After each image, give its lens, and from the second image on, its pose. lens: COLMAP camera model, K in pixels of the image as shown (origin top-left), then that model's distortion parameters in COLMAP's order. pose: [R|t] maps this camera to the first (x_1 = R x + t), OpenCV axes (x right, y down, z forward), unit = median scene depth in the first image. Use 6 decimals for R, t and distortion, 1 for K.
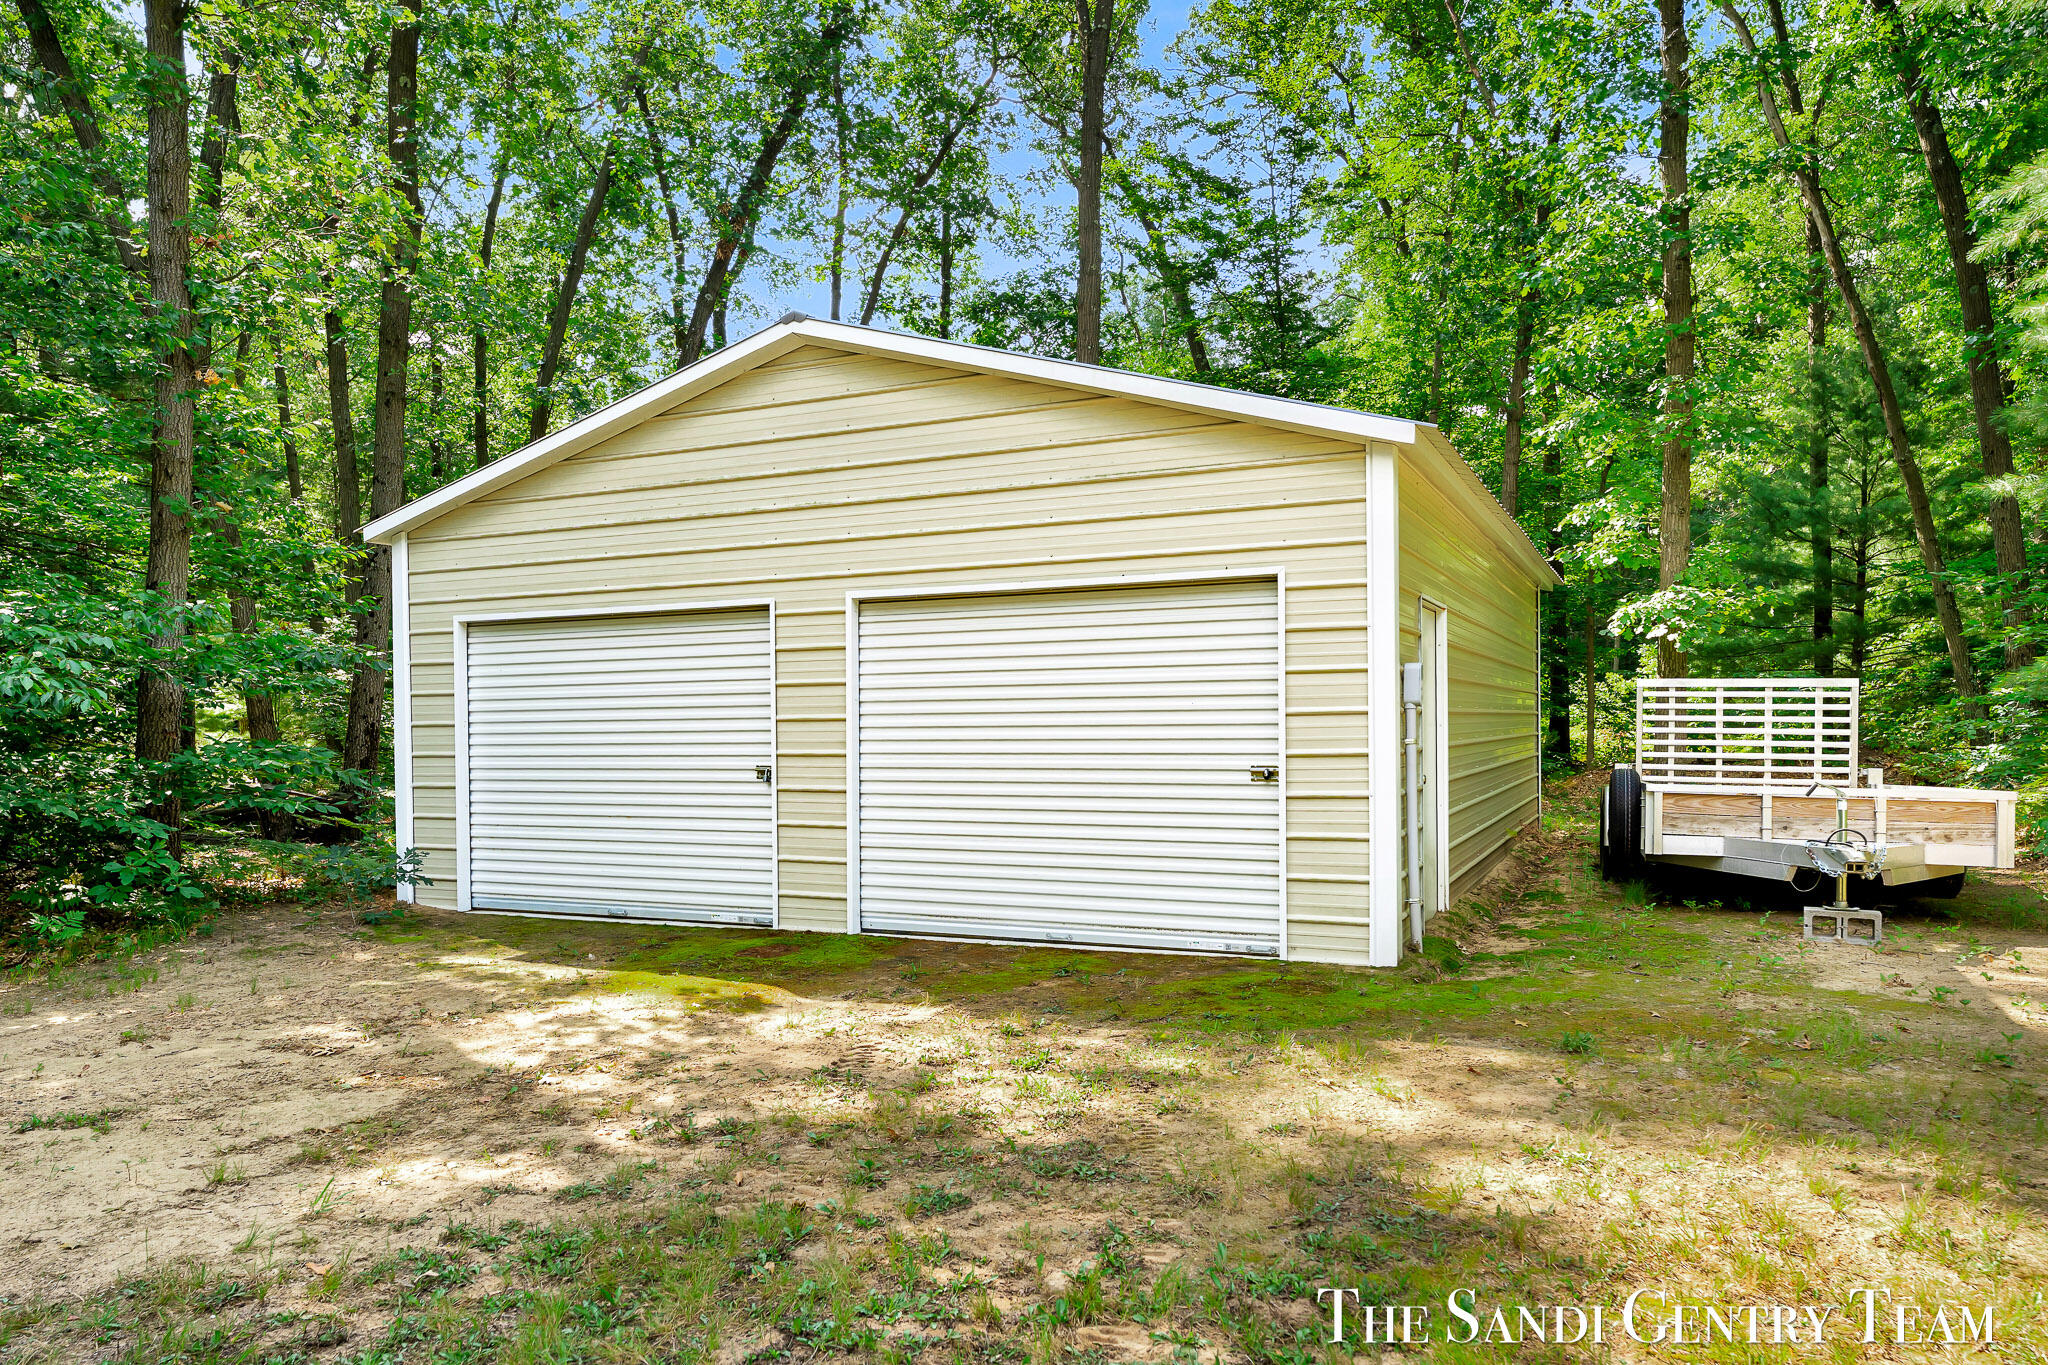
lens RADIAL K [[1361.8, 0, 1019.5], [0, 1361.8, 694.7], [0, 0, 1]] dist [0.002035, 0.001873]
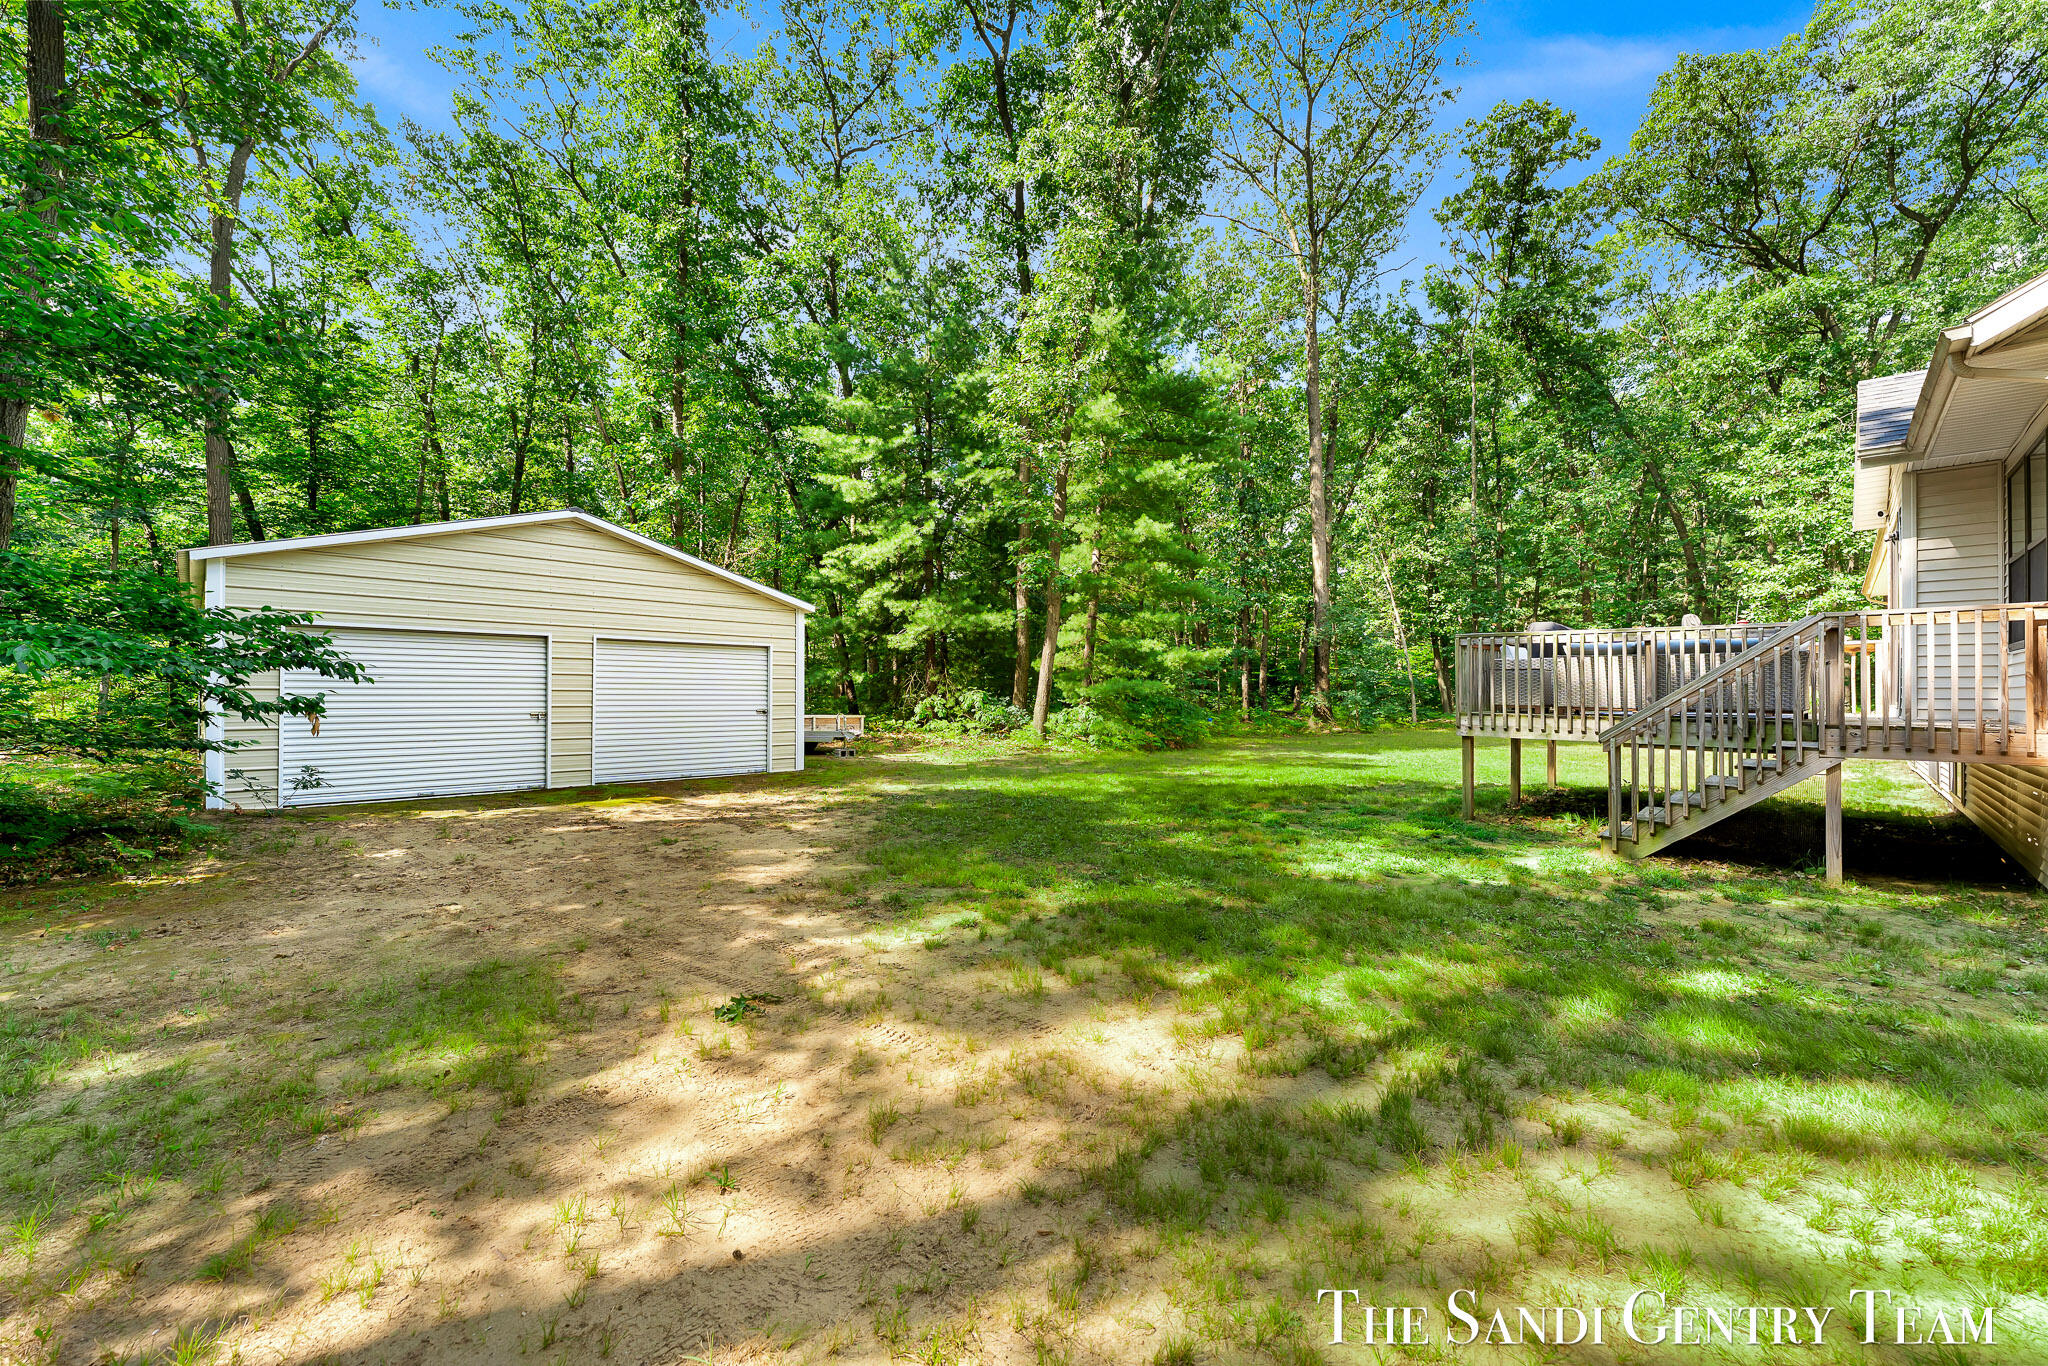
lens RADIAL K [[820.7, 0, 1016.7], [0, 820.7, 686.5], [0, 0, 1]] dist [-0.001121, 0.000020]
pose [[0.354612, 0.017089, 0.934857, -0.980560], [-0.031931, 0.999471, -0.006158, -0.004086], [-0.934468, -0.027667, 0.354970, -0.123509]]
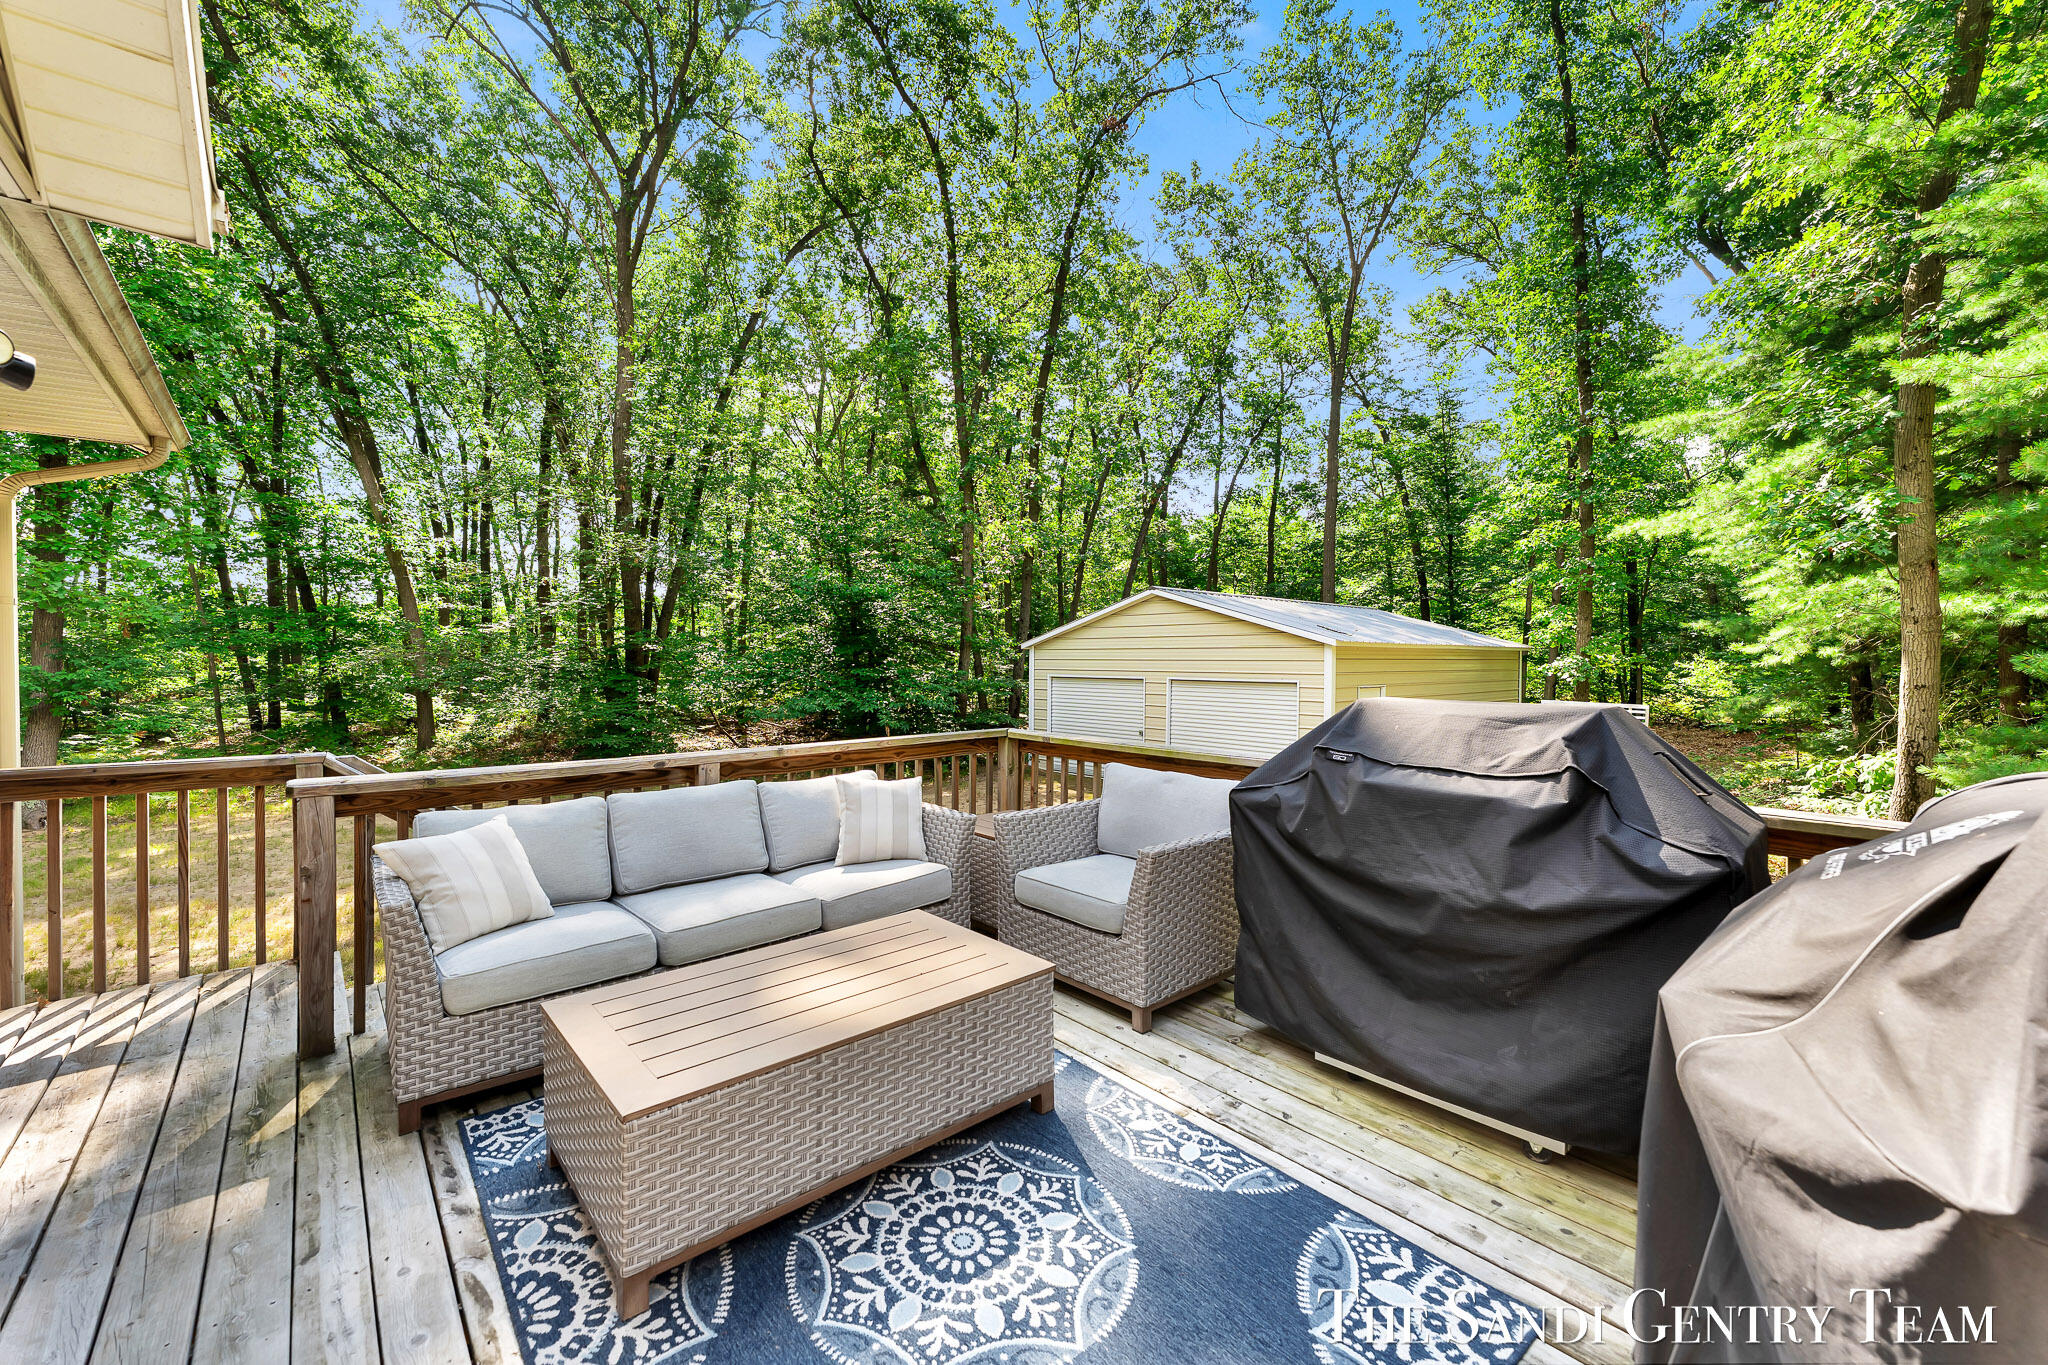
lens RADIAL K [[820.7, 0, 1016.7], [0, 820.7, 686.0], [0, 0, 1]] dist [-0.001121, 0.000020]
pose [[0.905753, 0.023868, -0.423133, 0.298202], [0.001239, 0.998260, 0.058961, -0.141492], [0.423804, -0.053928, 0.904147, -0.692101]]
